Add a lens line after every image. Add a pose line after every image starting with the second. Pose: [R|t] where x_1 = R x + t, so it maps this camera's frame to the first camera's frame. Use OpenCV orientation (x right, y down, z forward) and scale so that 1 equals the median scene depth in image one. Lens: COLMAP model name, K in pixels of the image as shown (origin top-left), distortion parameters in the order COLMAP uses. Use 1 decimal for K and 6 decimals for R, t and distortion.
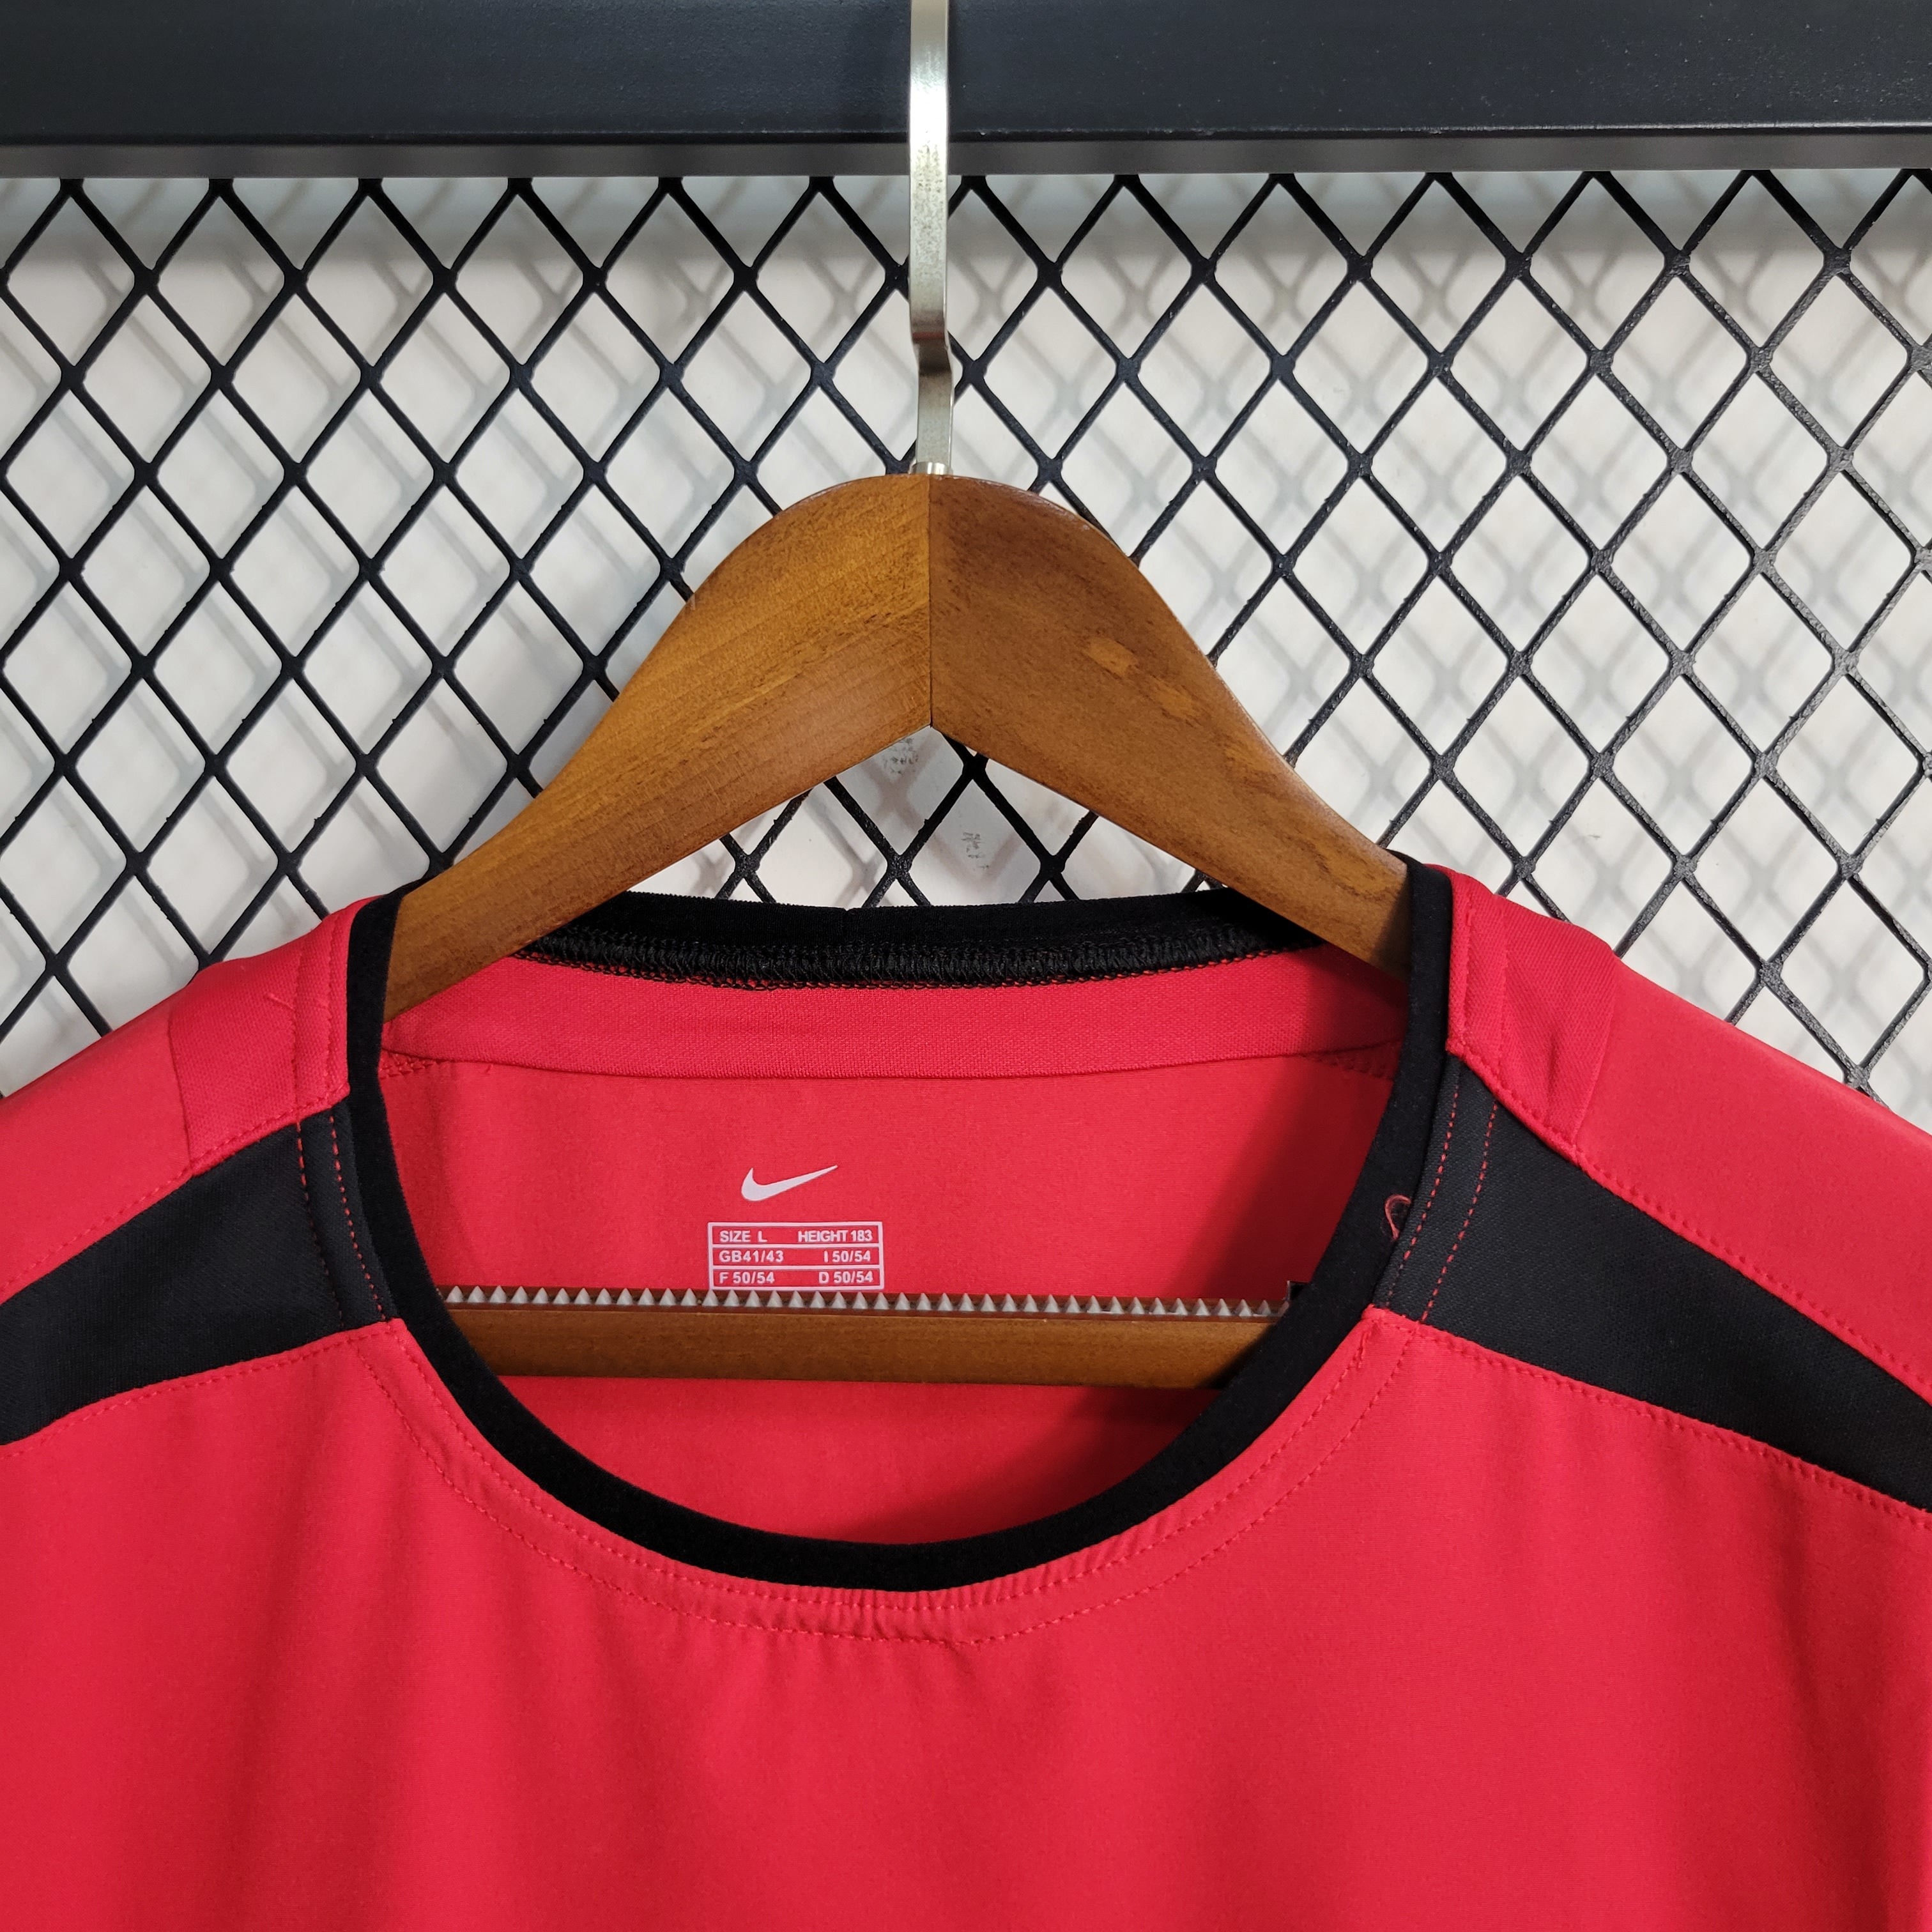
lens RADIAL K [[1904.7, 0, 940.9], [0, 1904.7, 960.6], [0, 0, 1]] dist [-0.003611, 0.006492]
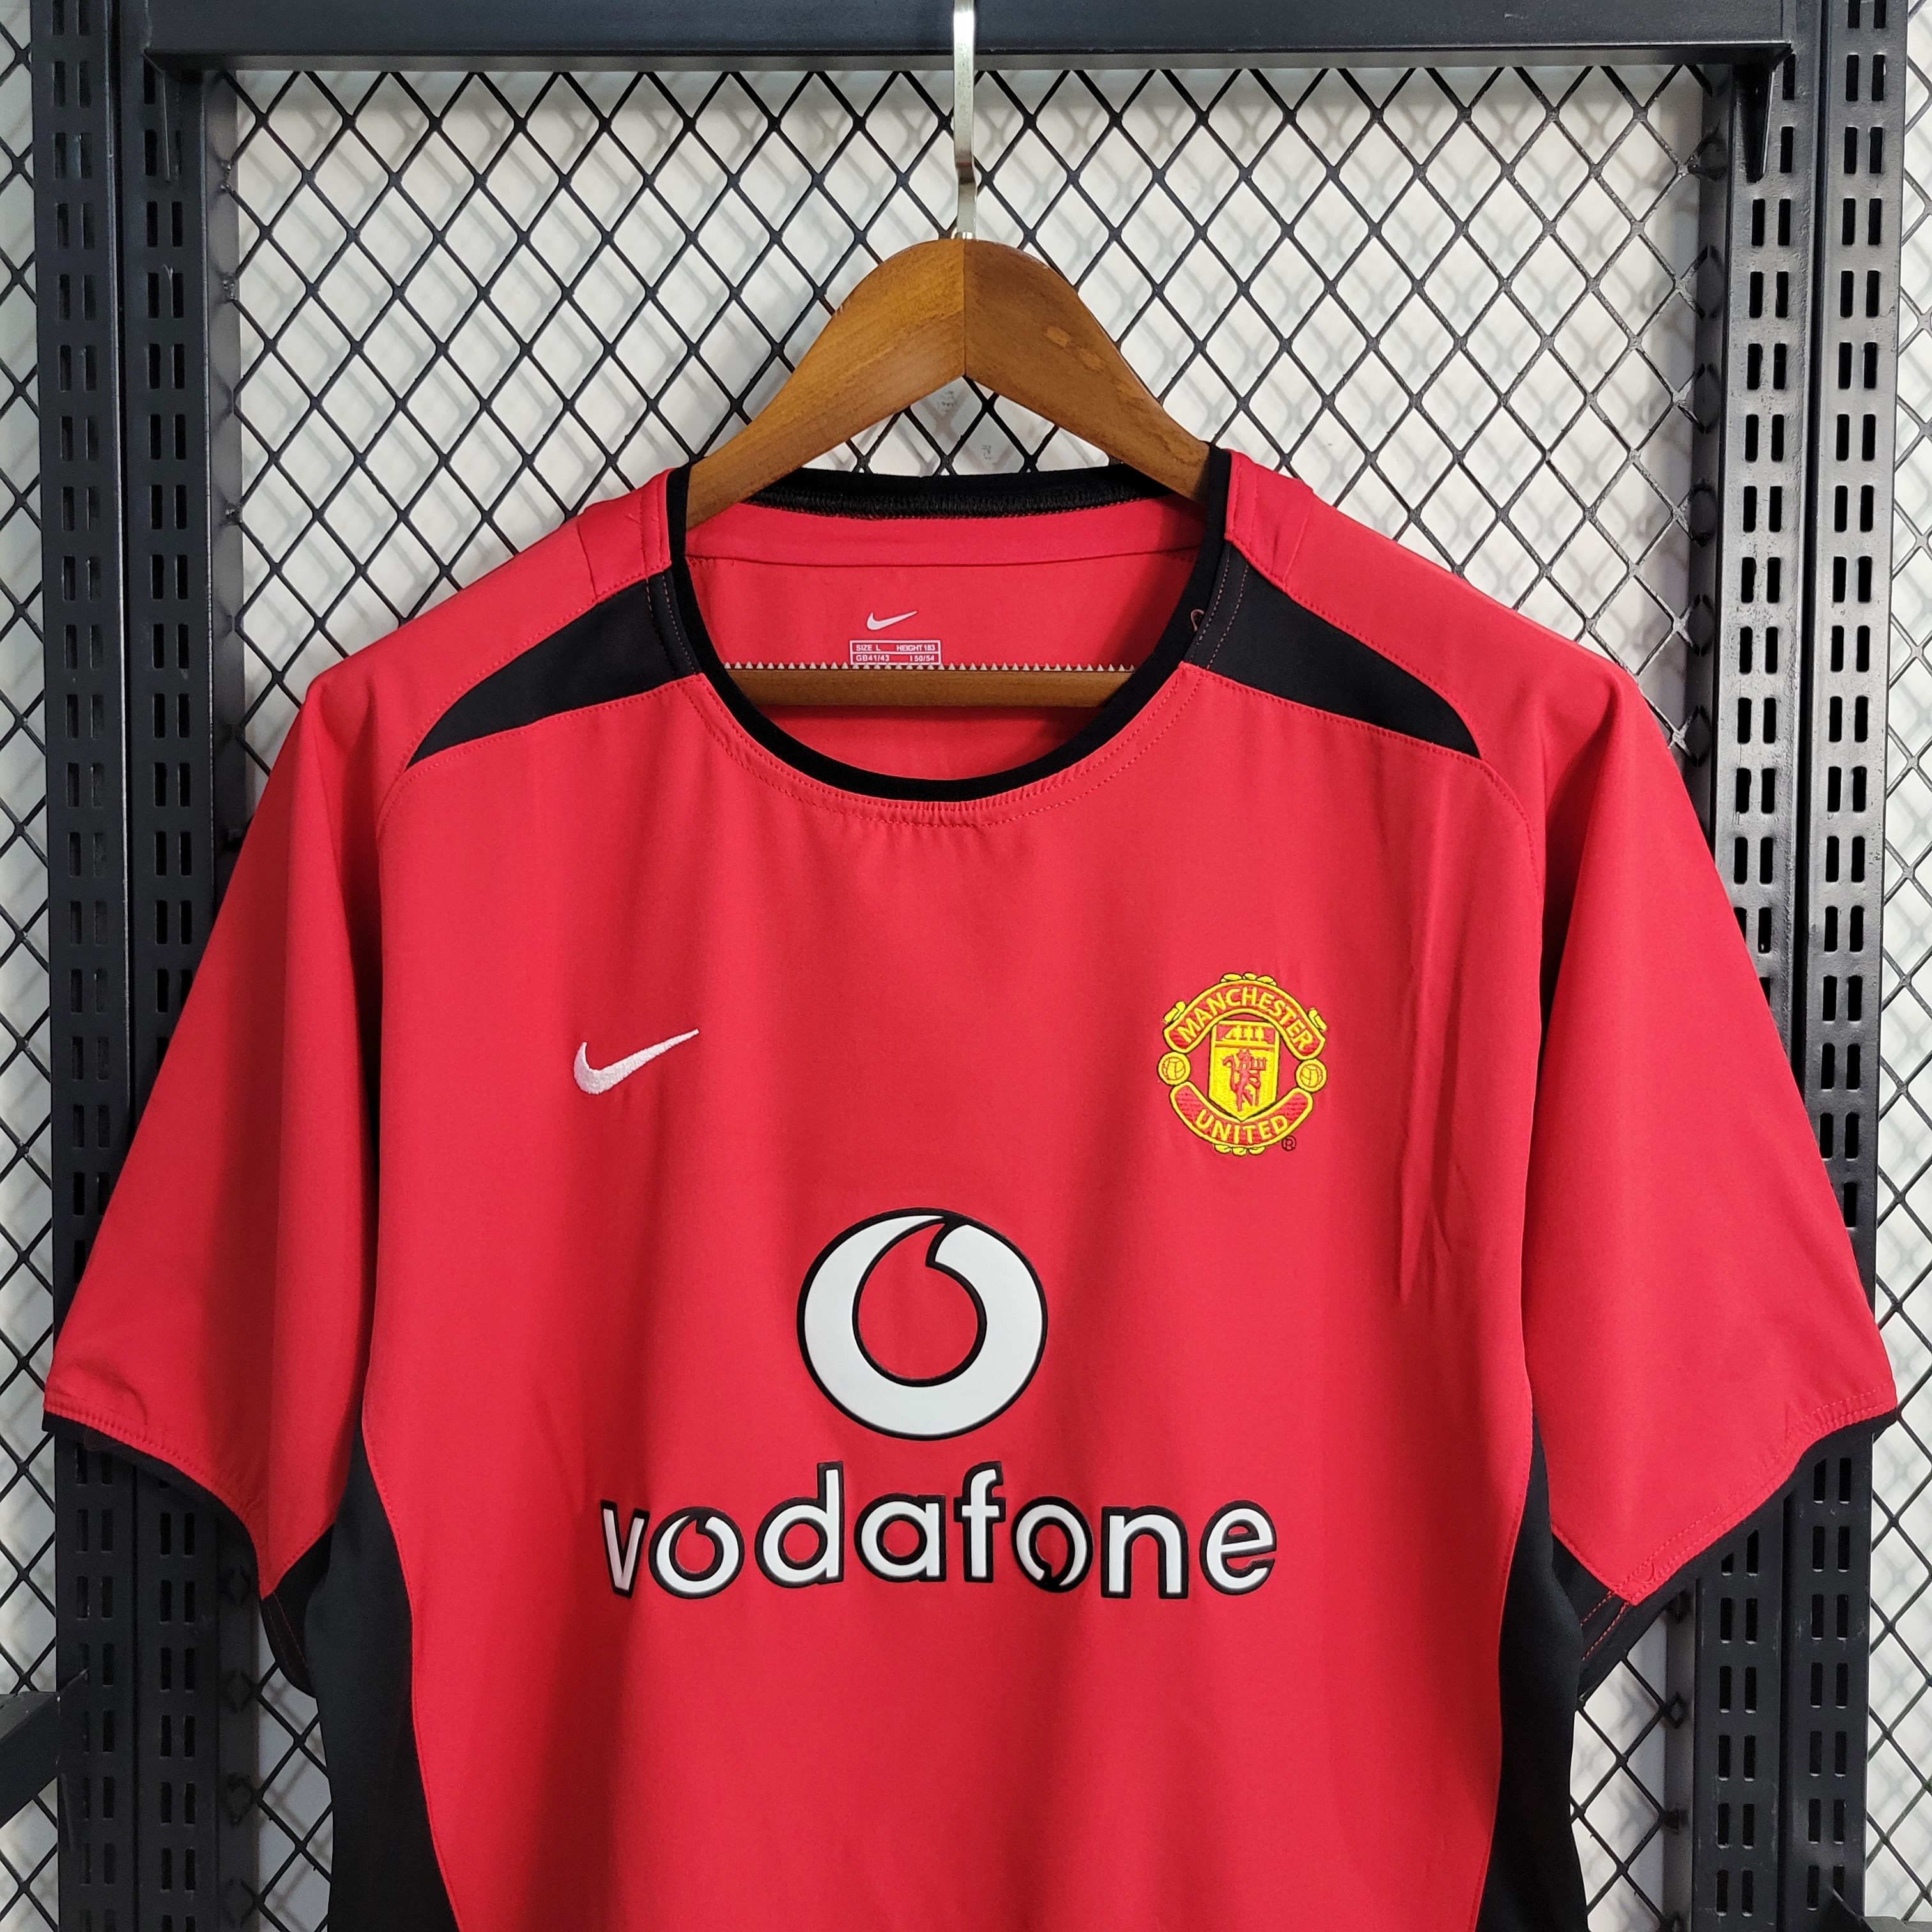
lens RADIAL K [[1917.4, 0, 966.0], [0, 1917.4, 966.0], [0, 0, 1]] dist [0.000322, 0.000851]
pose [[0.999991, -0.002303, 0.003563, -0.011257], [0.001864, 0.992913, 0.118830, 0.213767], [-0.003812, -0.118823, 0.992908, -0.886346]]
